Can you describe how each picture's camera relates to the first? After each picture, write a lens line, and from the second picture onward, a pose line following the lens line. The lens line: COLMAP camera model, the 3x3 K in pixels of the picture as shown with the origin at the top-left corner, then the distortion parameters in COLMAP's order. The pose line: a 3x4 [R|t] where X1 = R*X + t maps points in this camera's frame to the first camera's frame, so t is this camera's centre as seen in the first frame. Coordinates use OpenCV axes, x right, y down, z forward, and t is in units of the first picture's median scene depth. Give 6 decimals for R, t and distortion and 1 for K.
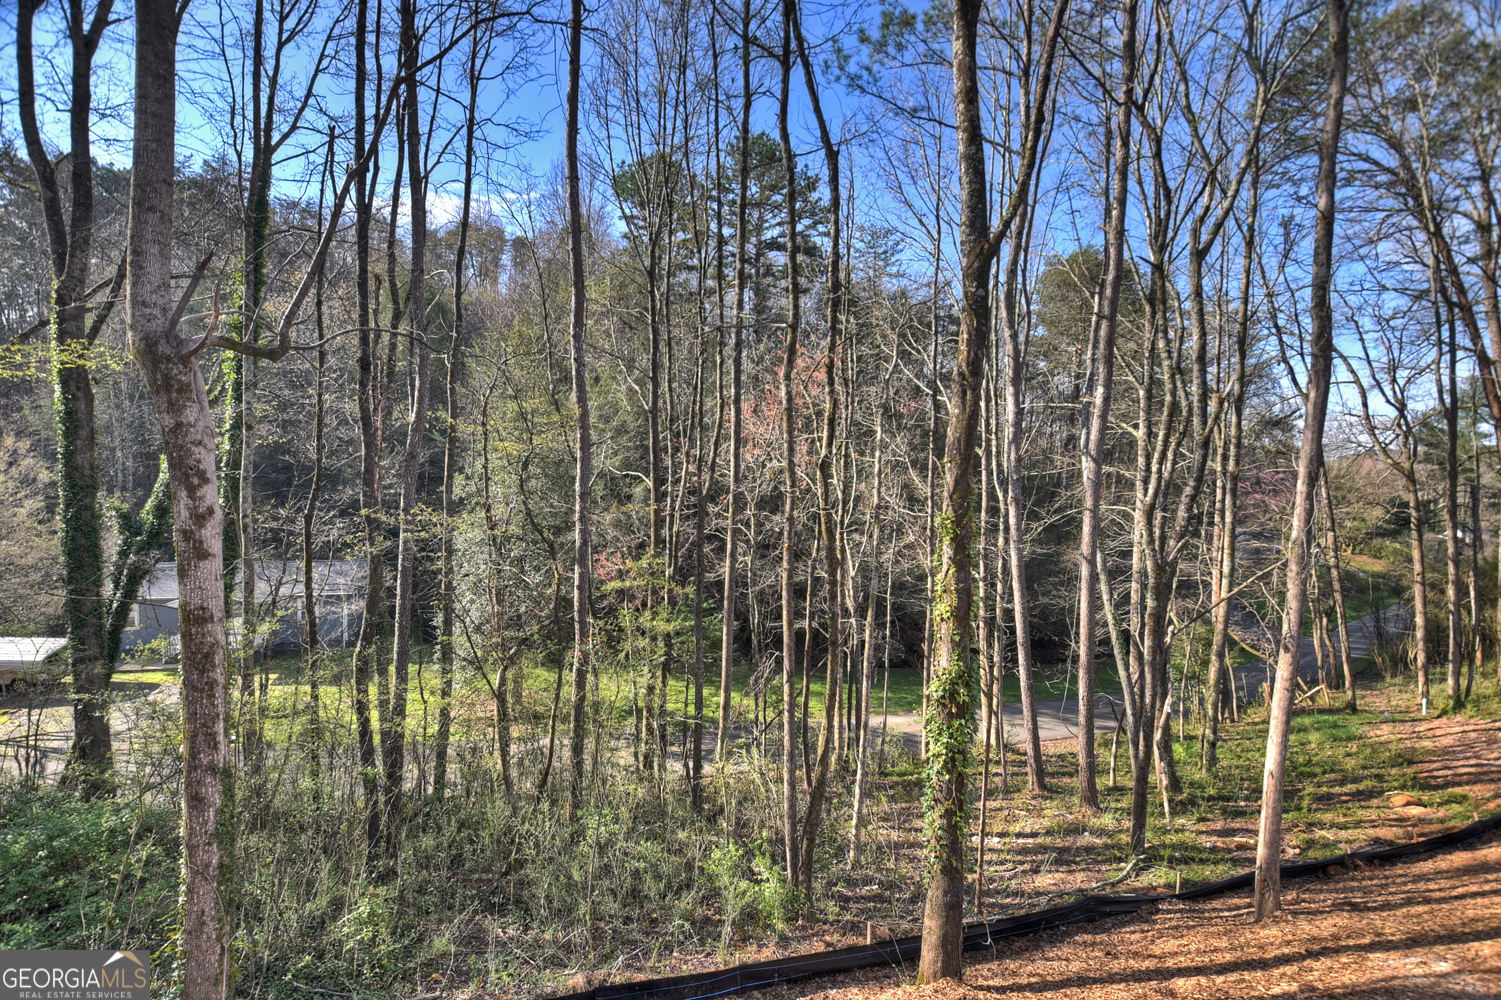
lens RADIAL K [[664.5, 0, 747.0], [0, 664.5, 524.8], [0, 0, 1]] dist [0.000812, -0.000248]
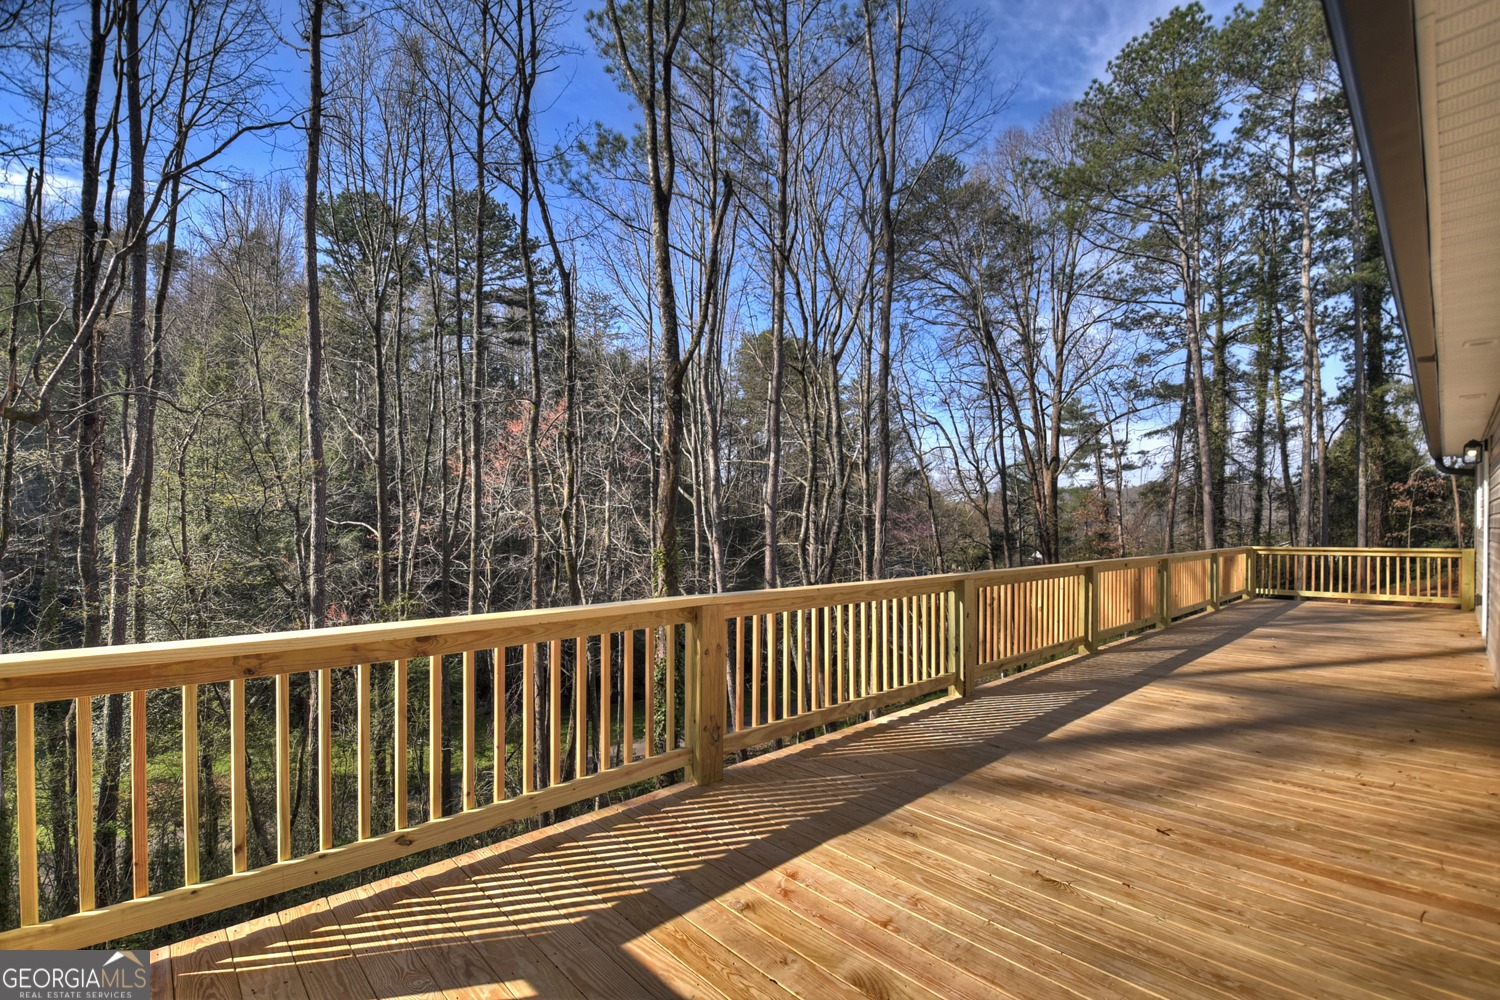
lens RADIAL K [[664.1, 0, 746.5], [0, 664.1, 524.8], [0, 0, 1]] dist [0.000812, -0.000248]
pose [[0.918741, -0.019518, 0.394378, -0.032397], [0.045889, 0.997288, -0.057546, 0.008048], [-0.392185, 0.070968, 0.917145, -0.138993]]
